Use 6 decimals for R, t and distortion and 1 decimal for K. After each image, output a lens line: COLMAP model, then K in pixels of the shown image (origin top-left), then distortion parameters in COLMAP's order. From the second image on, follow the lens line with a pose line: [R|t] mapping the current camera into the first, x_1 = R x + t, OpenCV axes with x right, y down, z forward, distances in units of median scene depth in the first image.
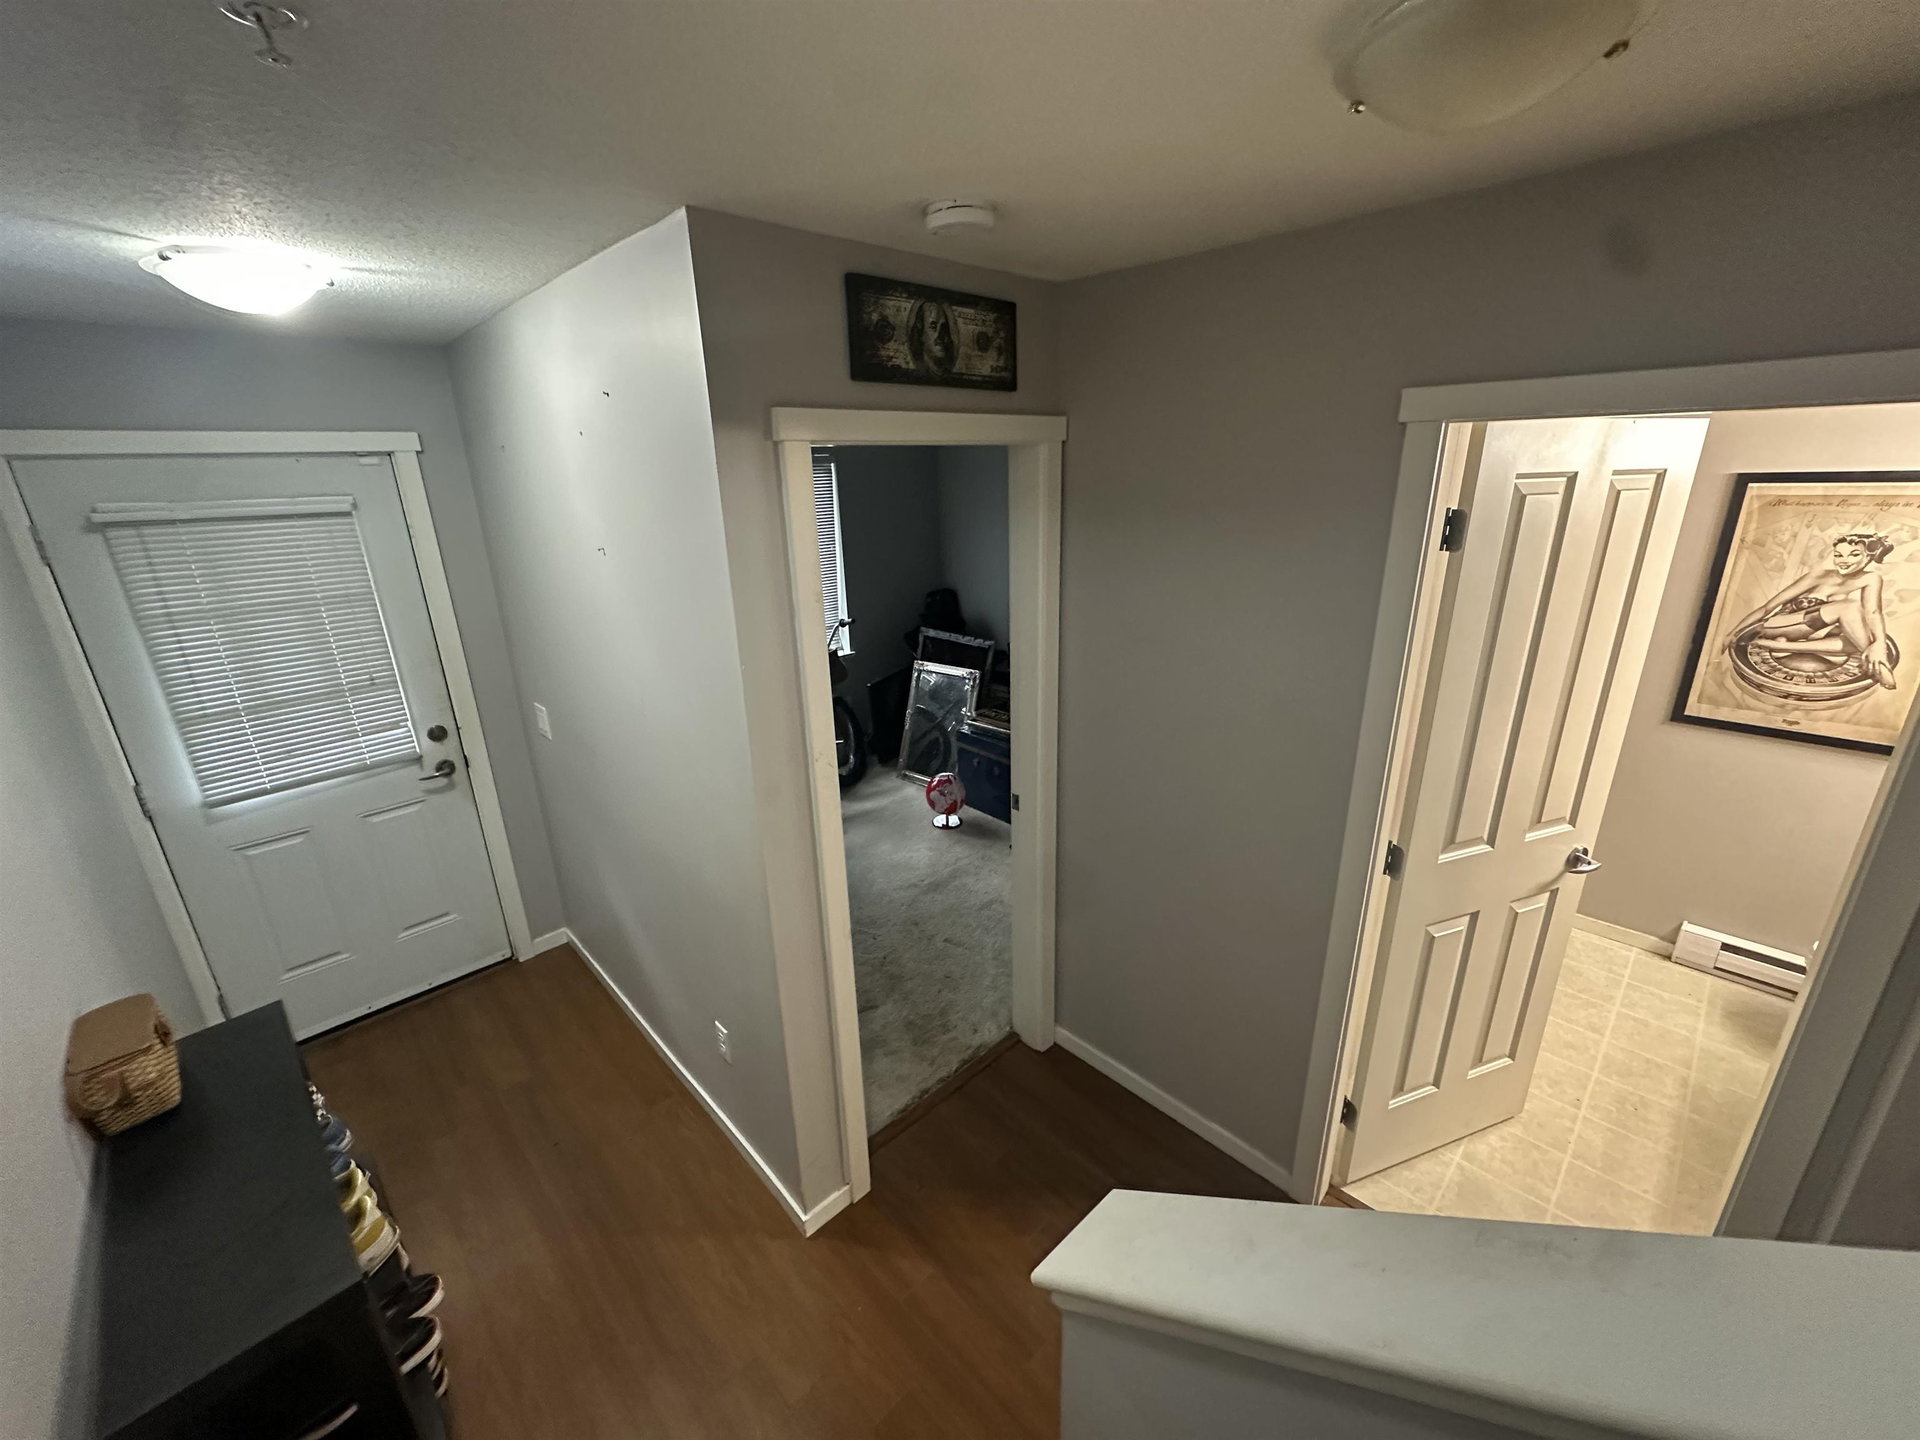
lens RADIAL K [[764.2, 0, 960.0], [0, 764.2, 720.0], [0, 0, 1]] dist [-0.002842, 0.000982]
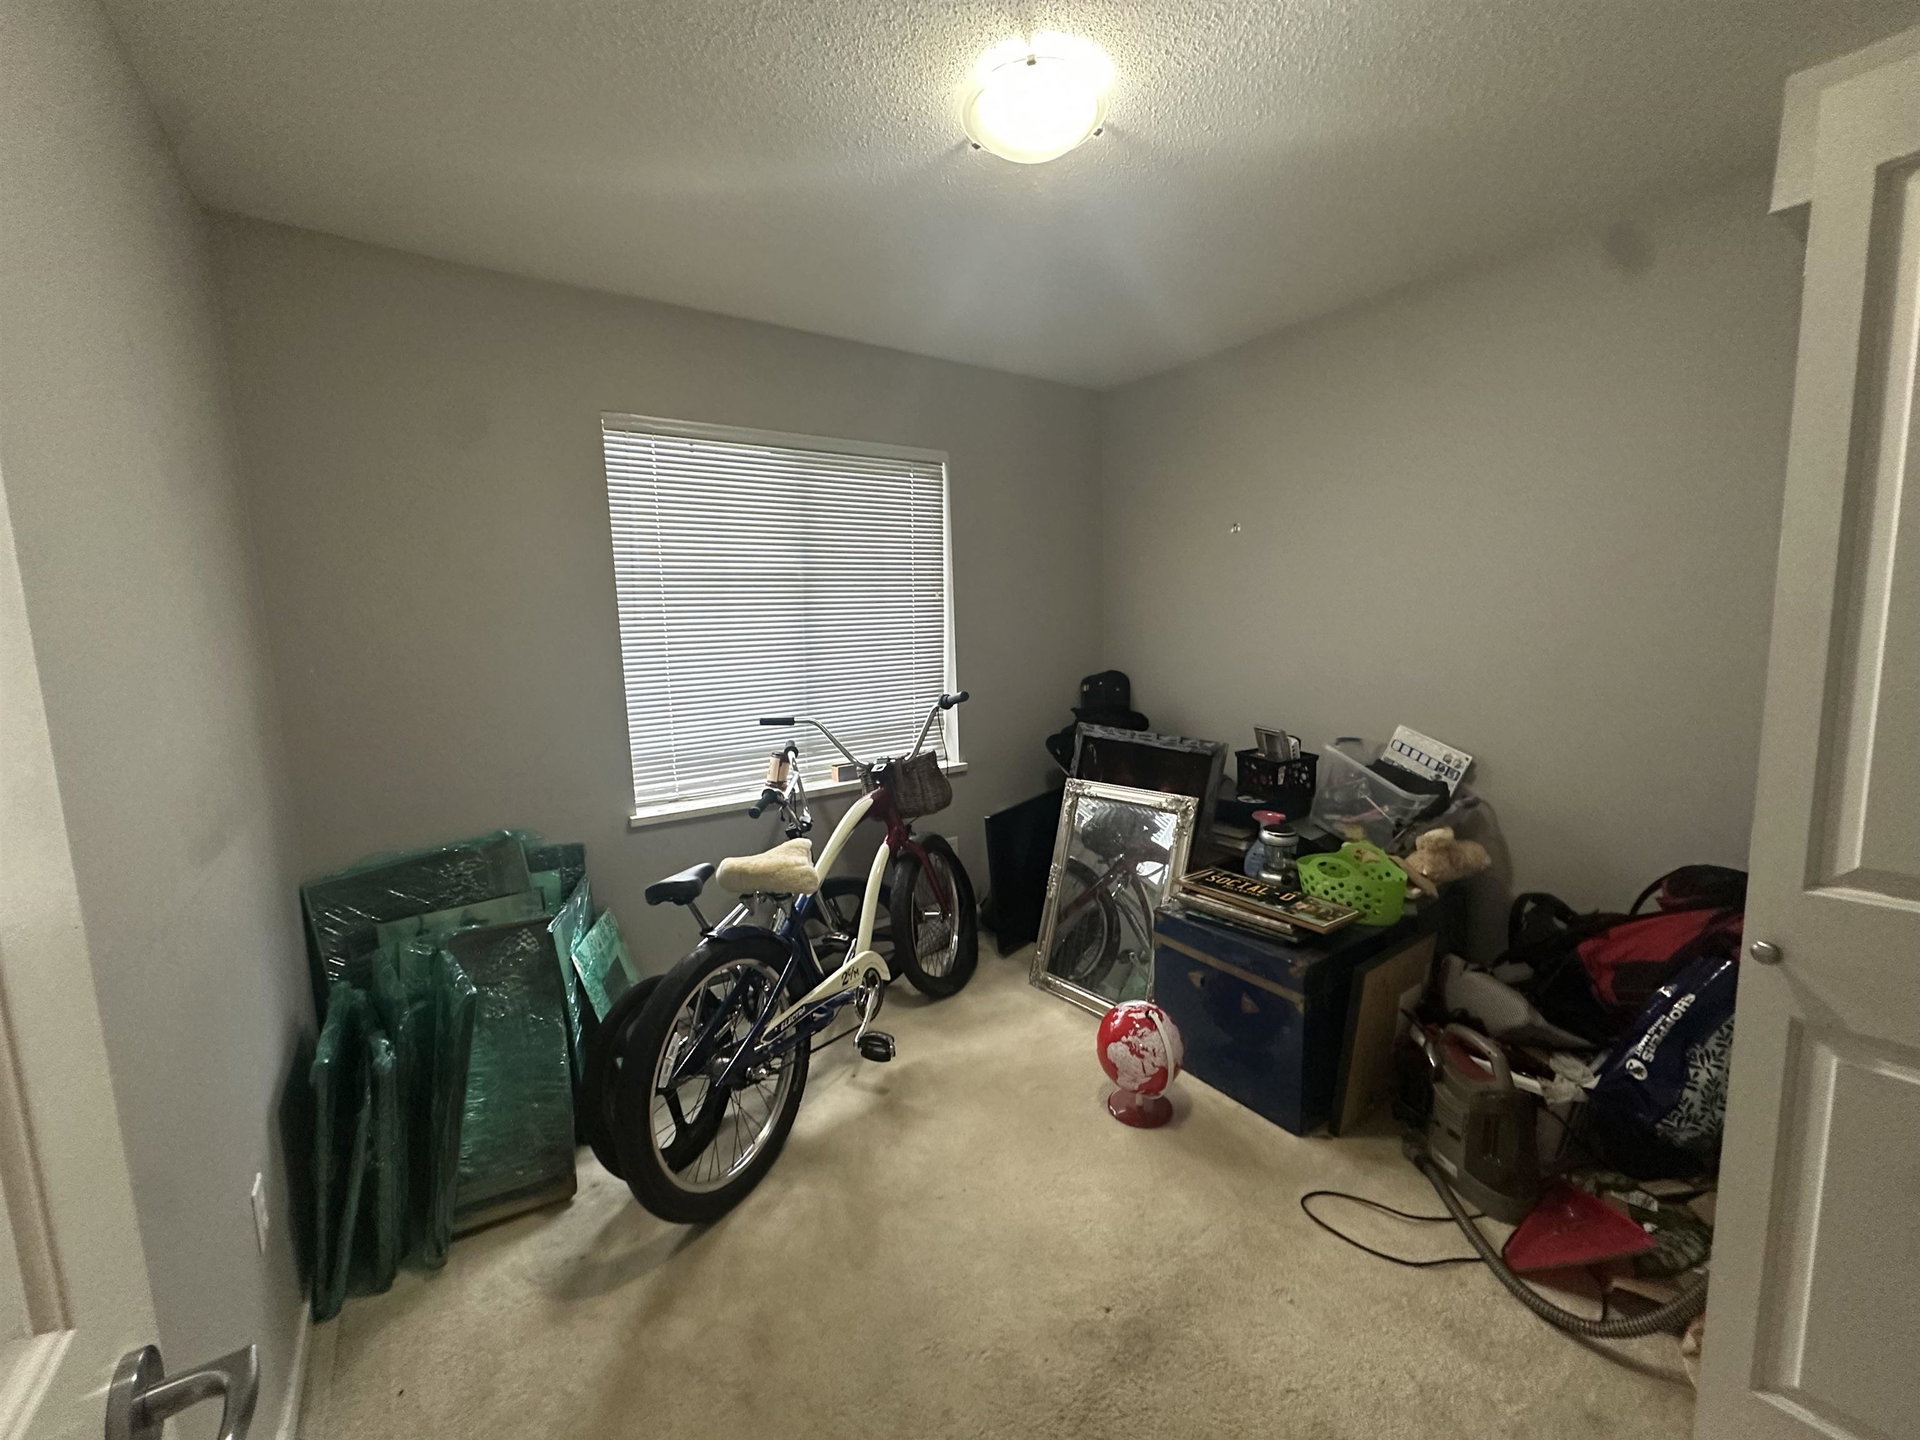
lens RADIAL K [[764.2, 0, 960.0], [0, 764.2, 720.0], [0, 0, 1]] dist [-0.002842, 0.000982]
pose [[0.988335, 0.017918, -0.151238, -0.109477], [-0.045251, 0.982757, -0.179280, -0.026755], [0.145418, 0.184033, 0.972104, 0.851663]]
